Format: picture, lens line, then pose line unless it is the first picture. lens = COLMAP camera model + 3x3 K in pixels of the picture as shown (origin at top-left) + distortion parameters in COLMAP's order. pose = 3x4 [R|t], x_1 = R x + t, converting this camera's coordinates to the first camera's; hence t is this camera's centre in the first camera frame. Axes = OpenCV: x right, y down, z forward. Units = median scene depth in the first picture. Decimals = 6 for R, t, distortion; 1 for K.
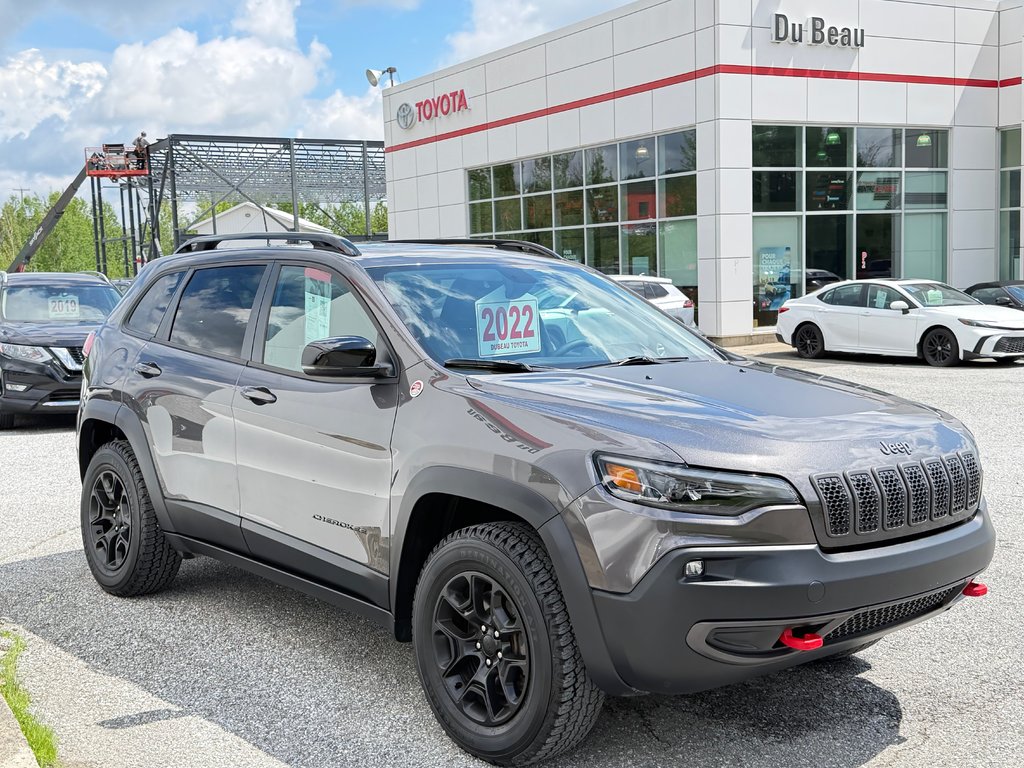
lens RADIAL K [[1258.6, 0, 512.0], [0, 1258.6, 384.0], [0, 0, 1]] dist [0.190493, -0.516446]
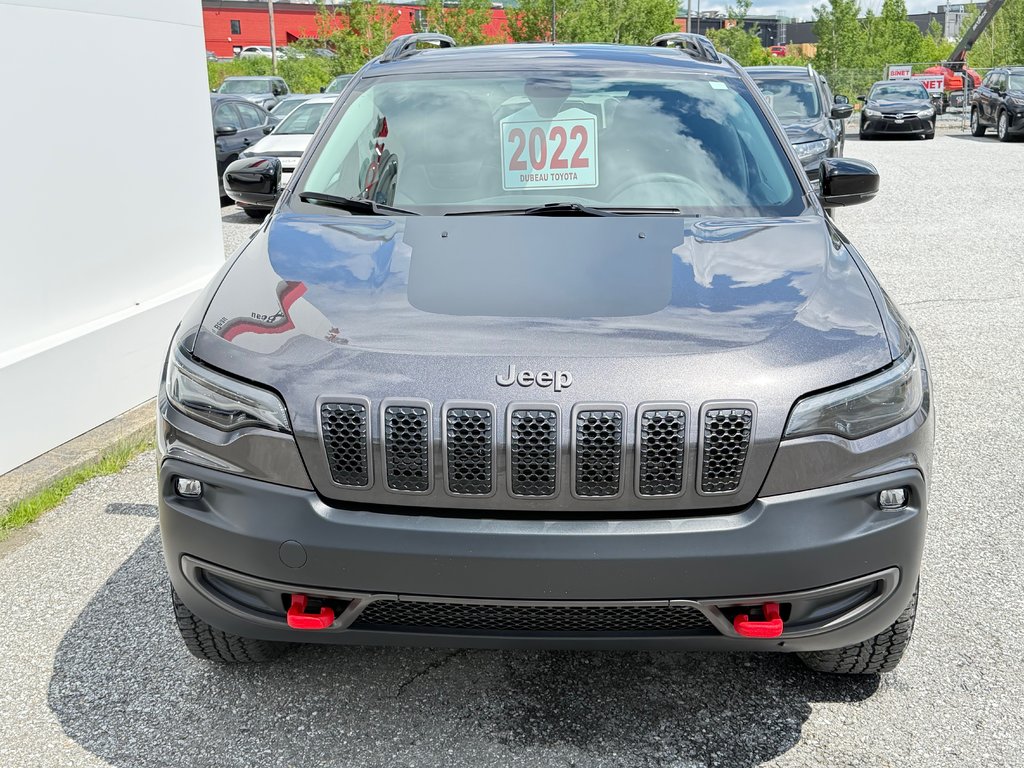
lens RADIAL K [[1258.6, 0, 512.0], [0, 1258.6, 384.0], [0, 0, 1]] dist [0.190493, -0.516446]
pose [[0.723384, 0.163477, -0.670814, 0.539592], [-0.052068, 0.981715, 0.183095, -0.047449], [0.688480, -0.097520, 0.718669, 0.395902]]
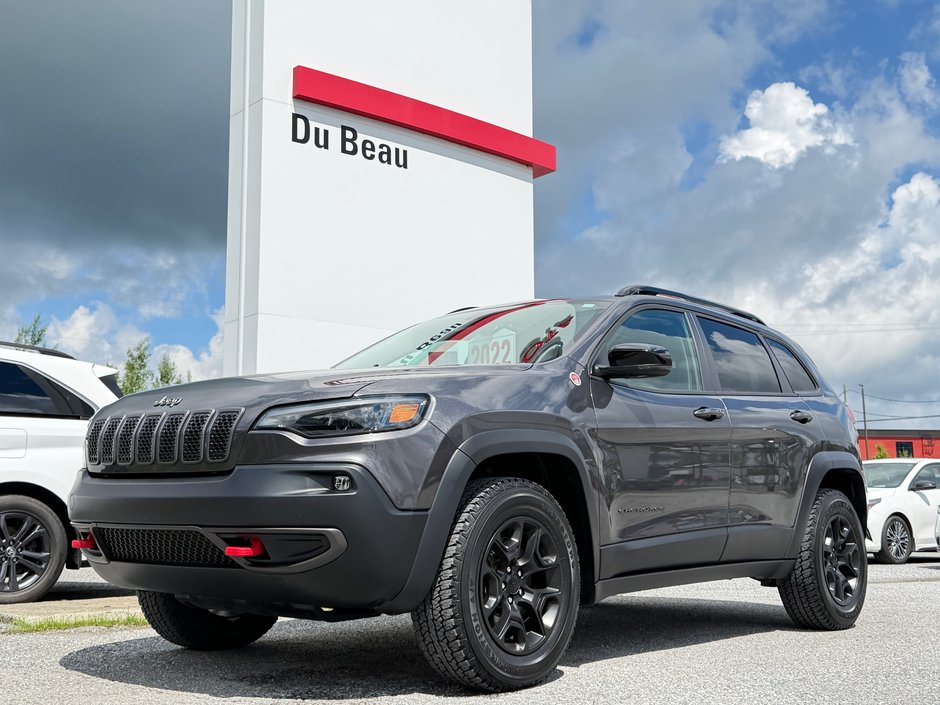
lens RADIAL K [[1155.4, 0, 470.0], [0, 1155.4, 352.5], [0, 0, 1]] dist [0.190493, -0.516446]
pose [[0.144743, -0.120038, -0.982161, 1.037258], [-0.092410, 0.986636, -0.134204, 0.092134], [0.985145, 0.110187, 0.131716, 0.840429]]
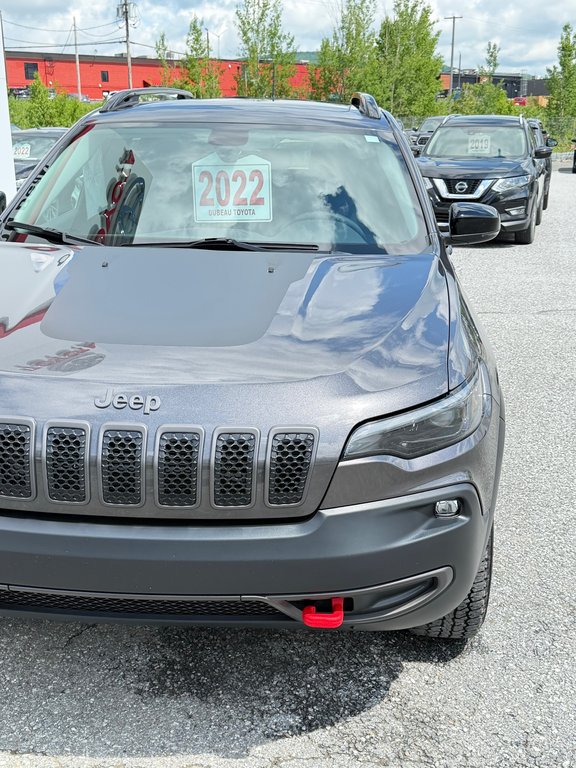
lens RADIAL K [[943.9, 0, 290.7], [0, 943.9, 396.2], [0, 0, 1]] dist [0.190493, -0.516446]
pose [[0.702803, 0.212798, -0.678811, 0.553933], [-0.071235, 0.970467, 0.230475, -0.064956], [0.707809, -0.113623, 0.697206, 0.508323]]
